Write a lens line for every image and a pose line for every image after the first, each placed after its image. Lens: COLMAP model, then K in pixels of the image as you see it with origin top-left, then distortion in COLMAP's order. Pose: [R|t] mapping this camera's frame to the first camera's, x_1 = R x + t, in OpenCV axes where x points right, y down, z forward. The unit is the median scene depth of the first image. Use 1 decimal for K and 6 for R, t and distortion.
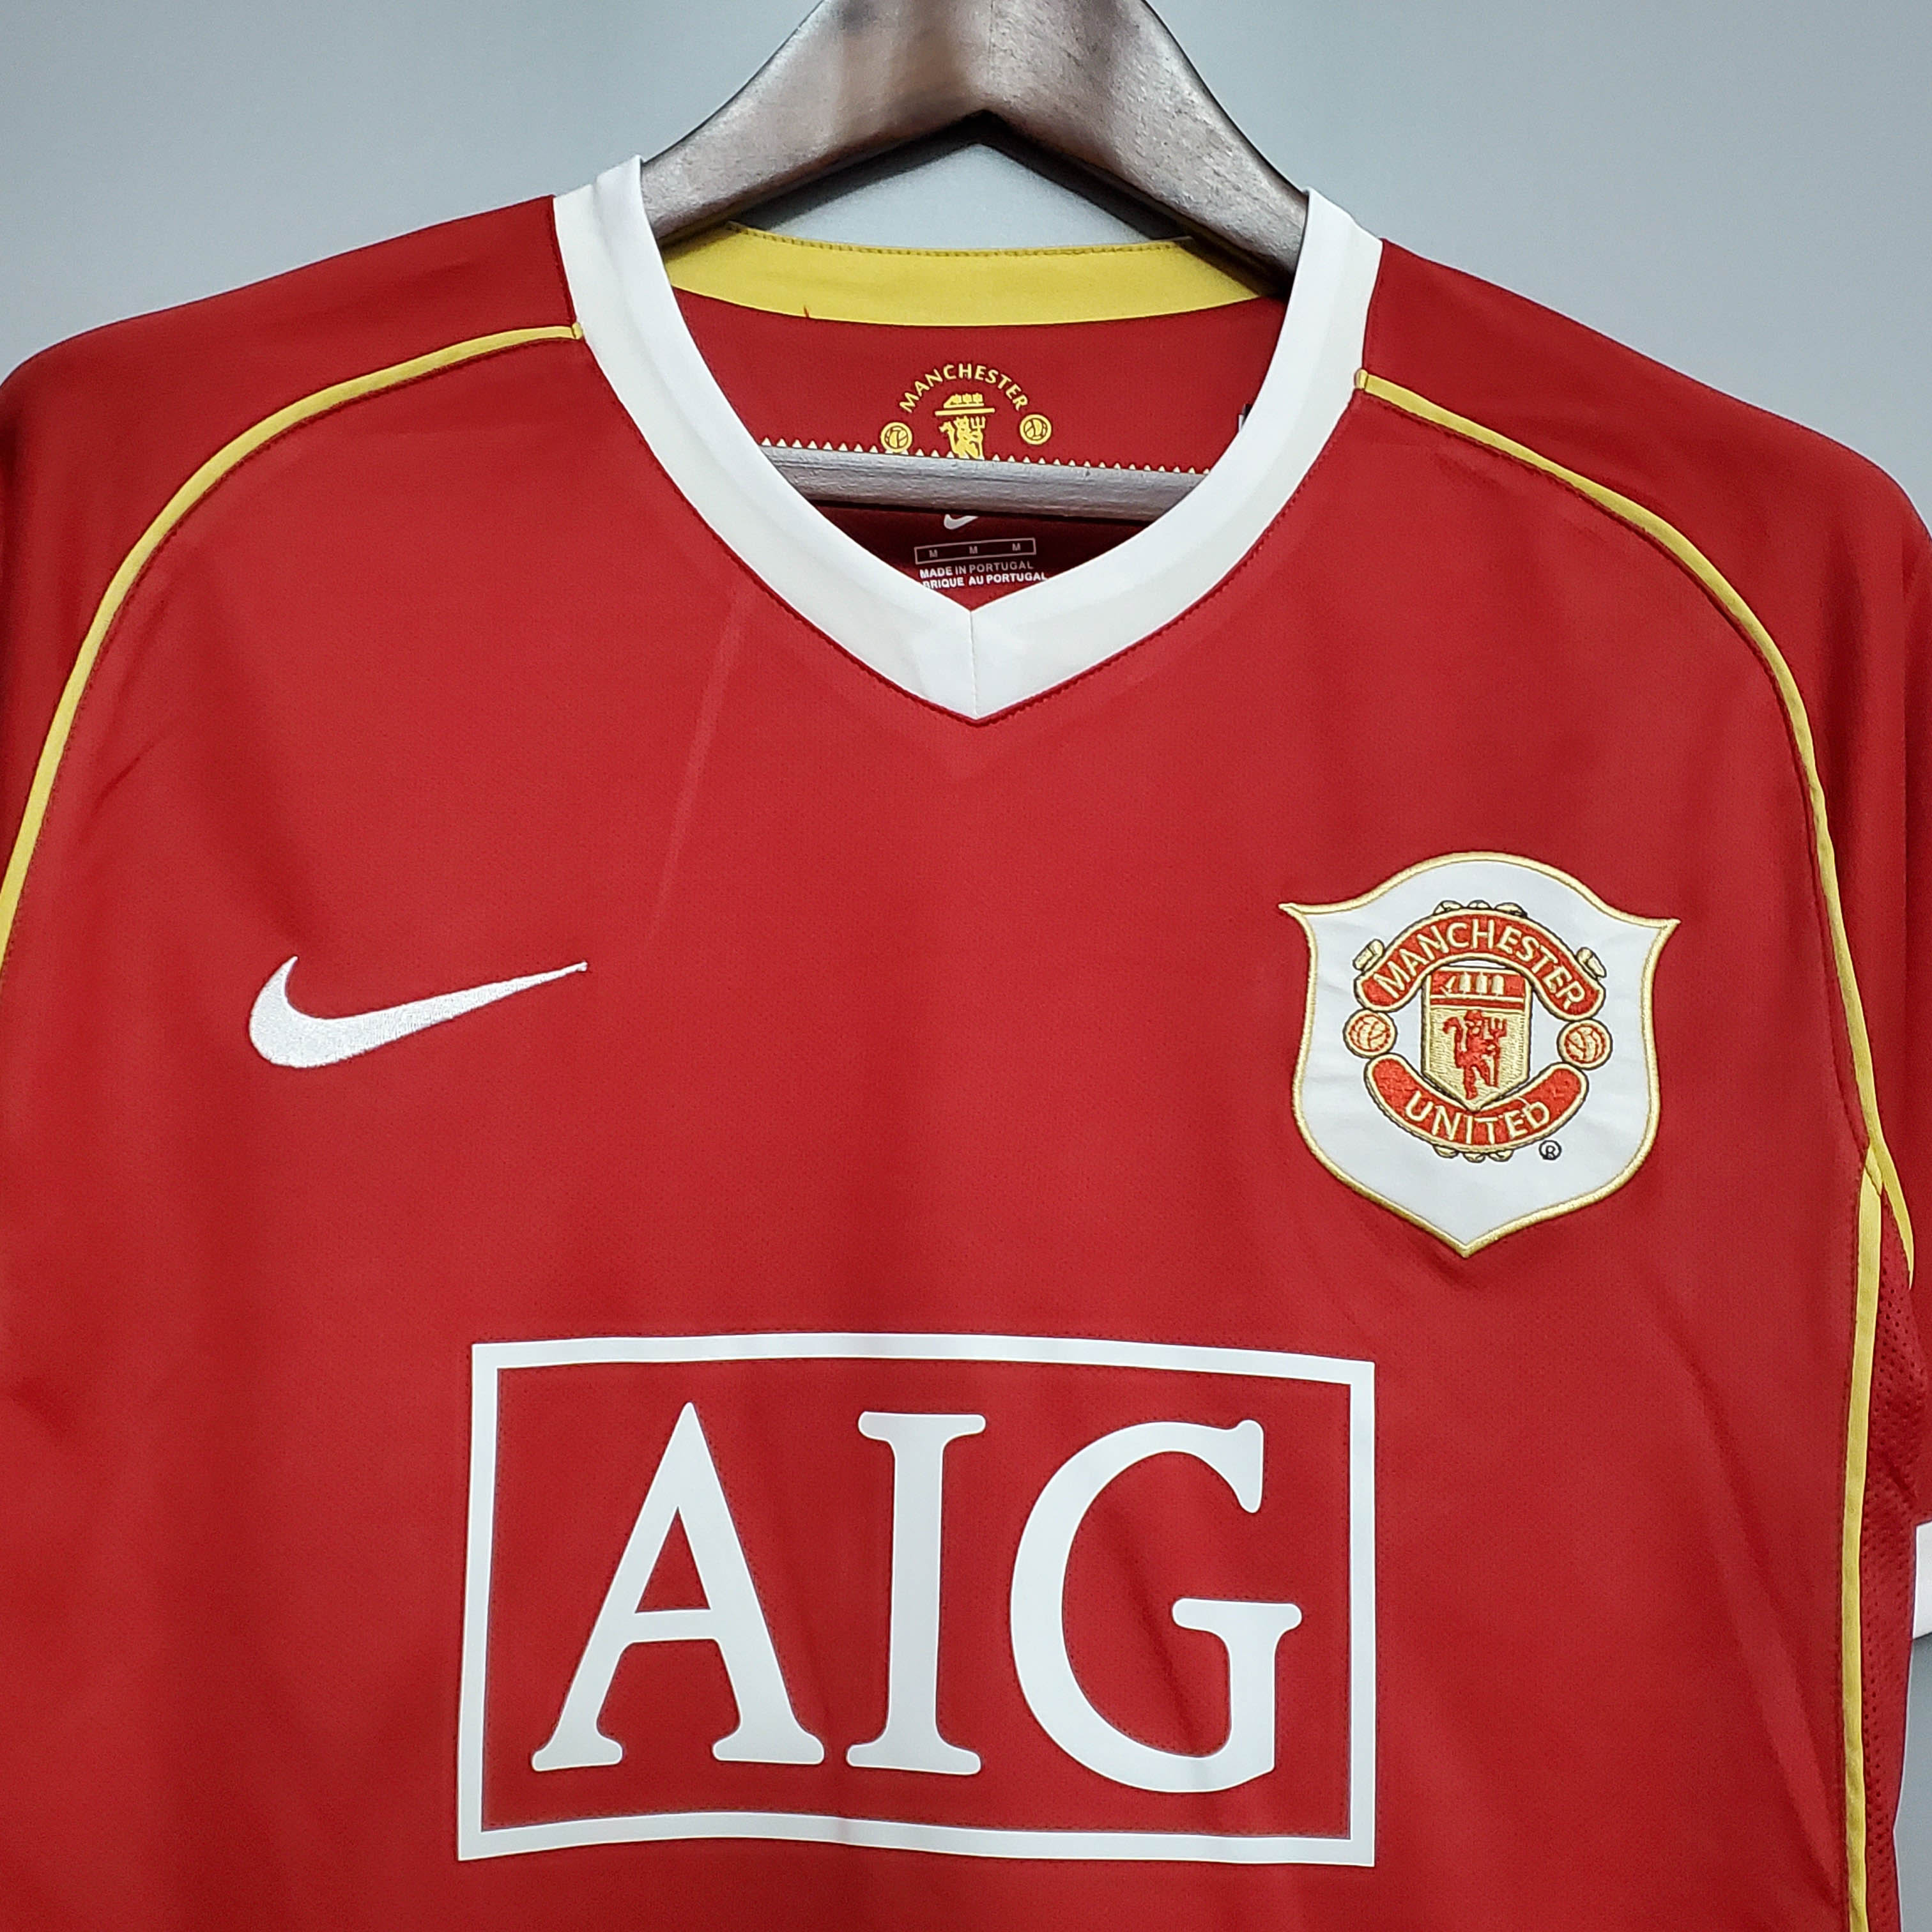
lens RADIAL K [[2697.6, 0, 966.0], [0, 2697.6, 966.0], [0, 0, 1]] dist [-0.013722, -0.136365]
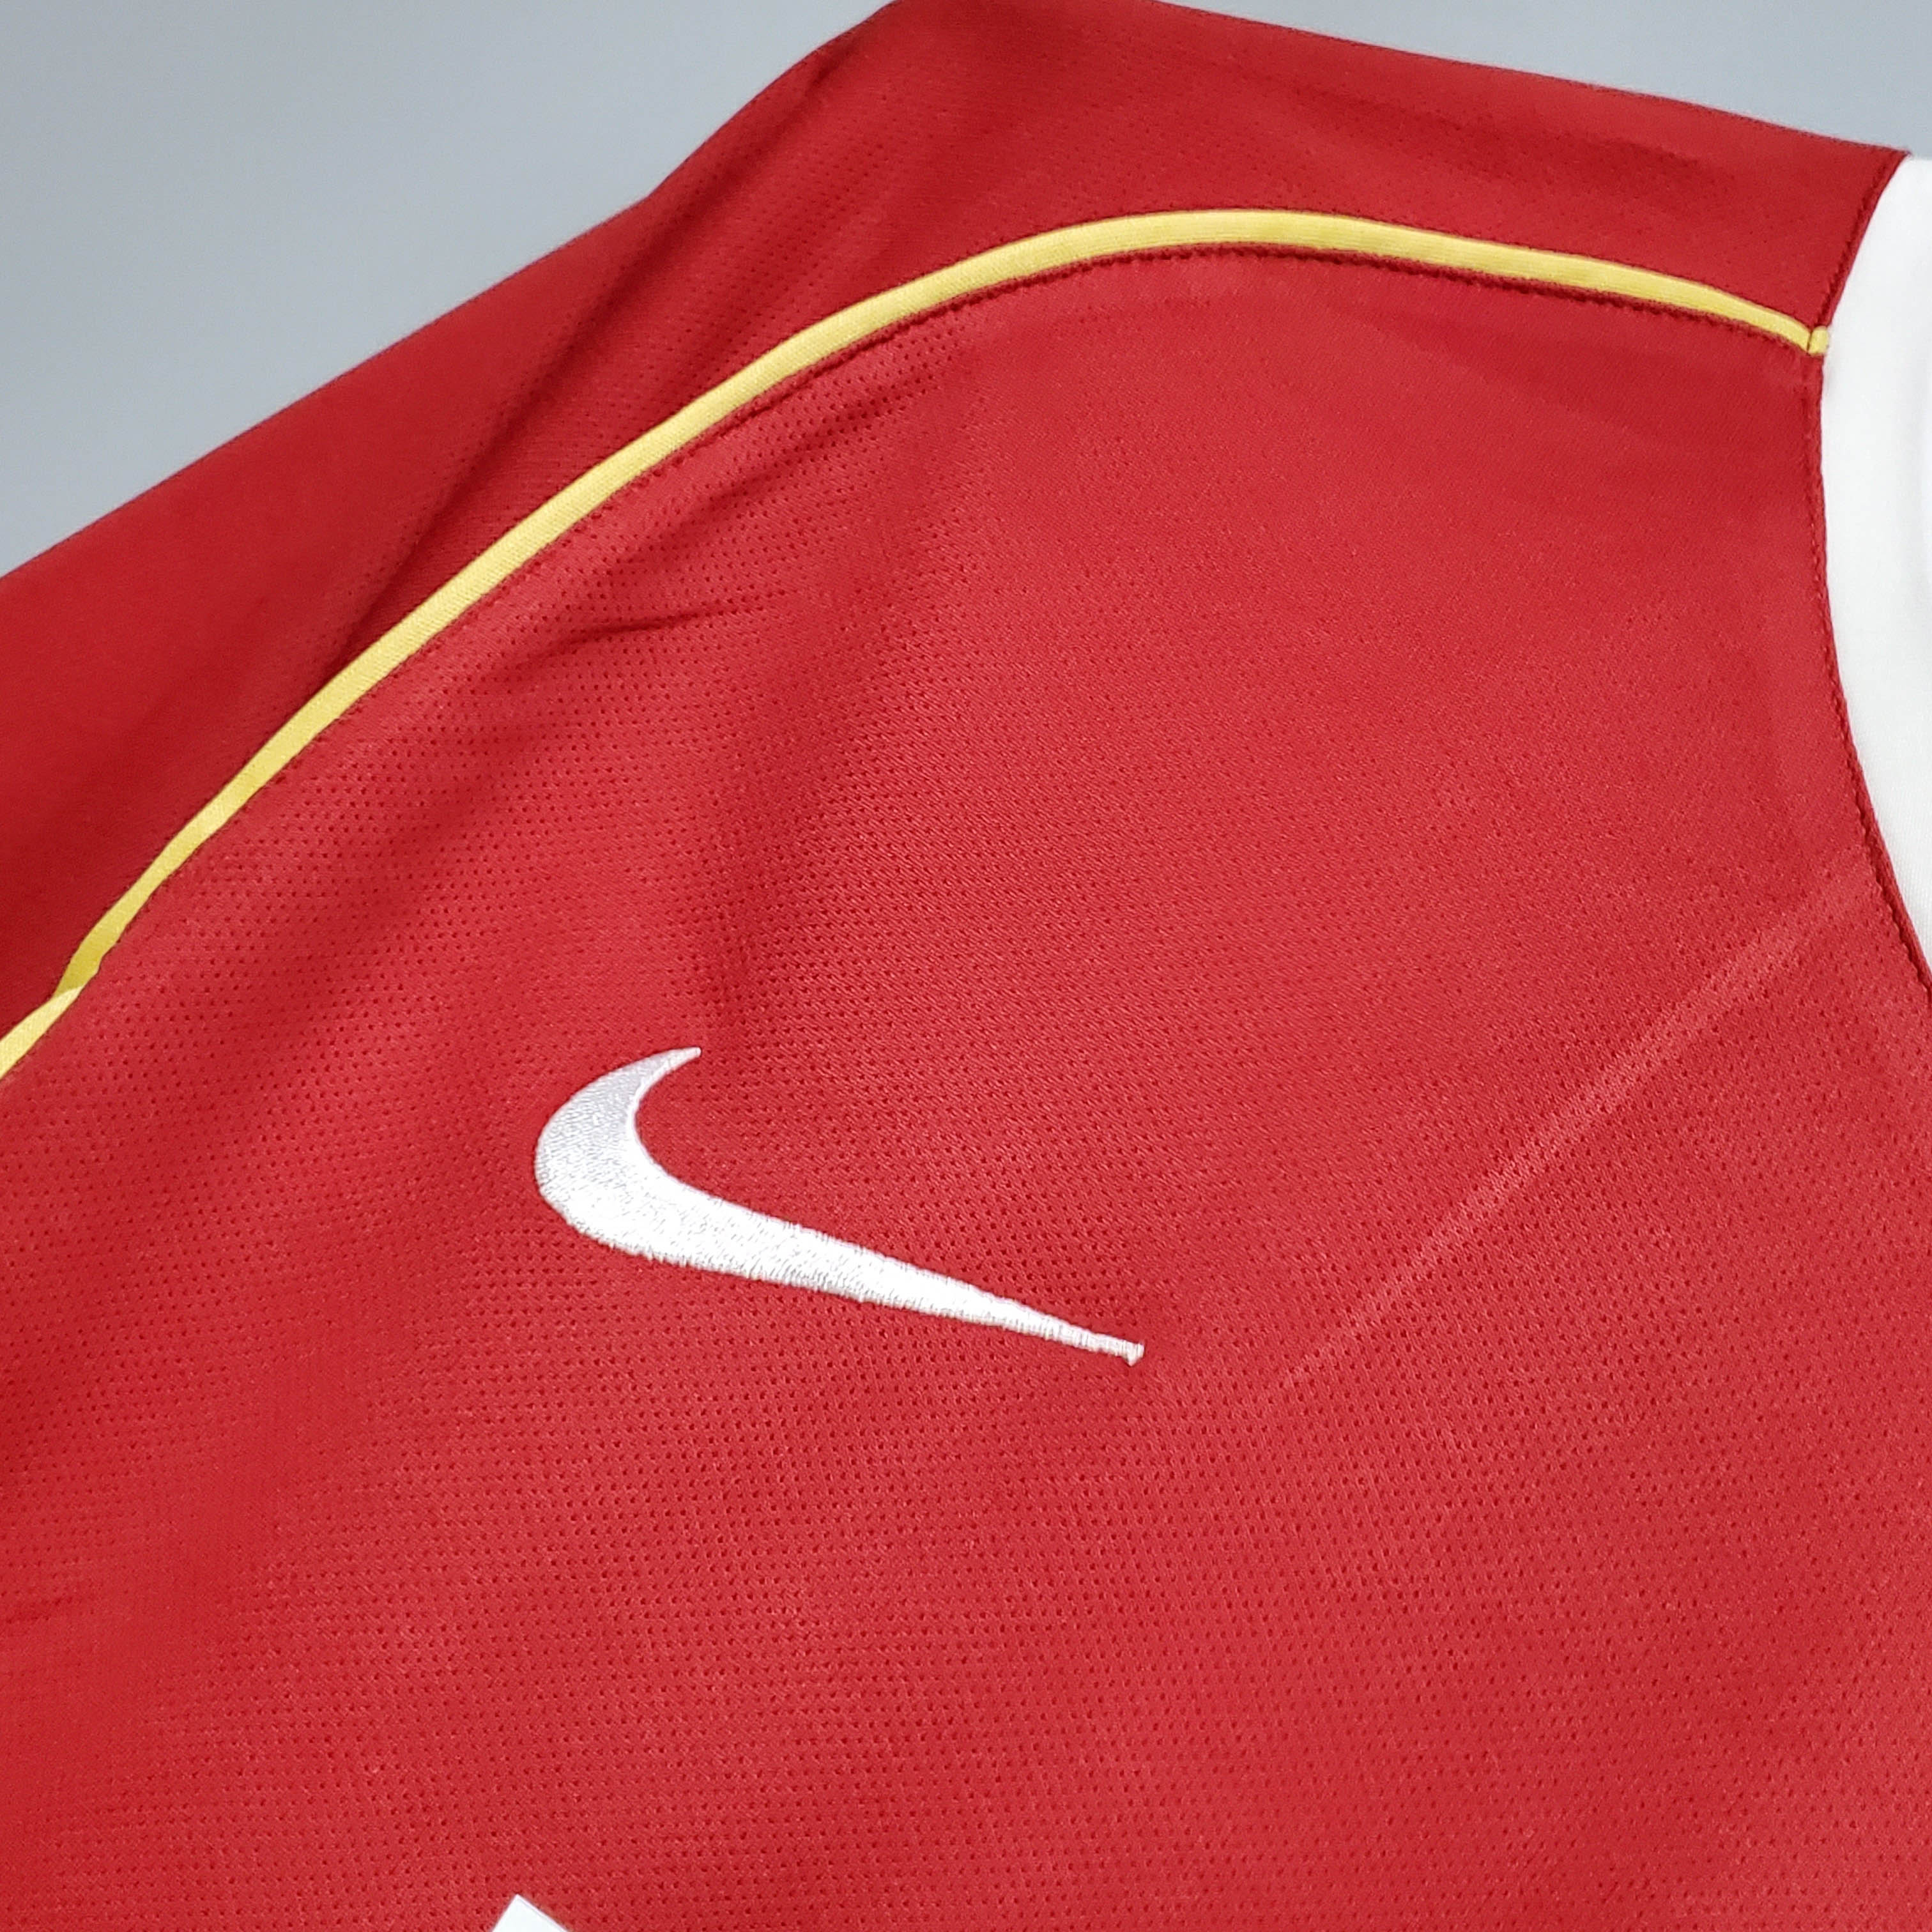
lens RADIAL K [[2697.6, 0, 966.0], [0, 2697.6, 966.0], [0, 0, 1]] dist [-0.013722, -0.136365]
pose [[0.768890, 0.459323, -0.444781, 0.018730], [-0.530284, 0.846767, -0.042246, -0.022667], [0.357221, 0.268343, 0.894643, 0.537278]]
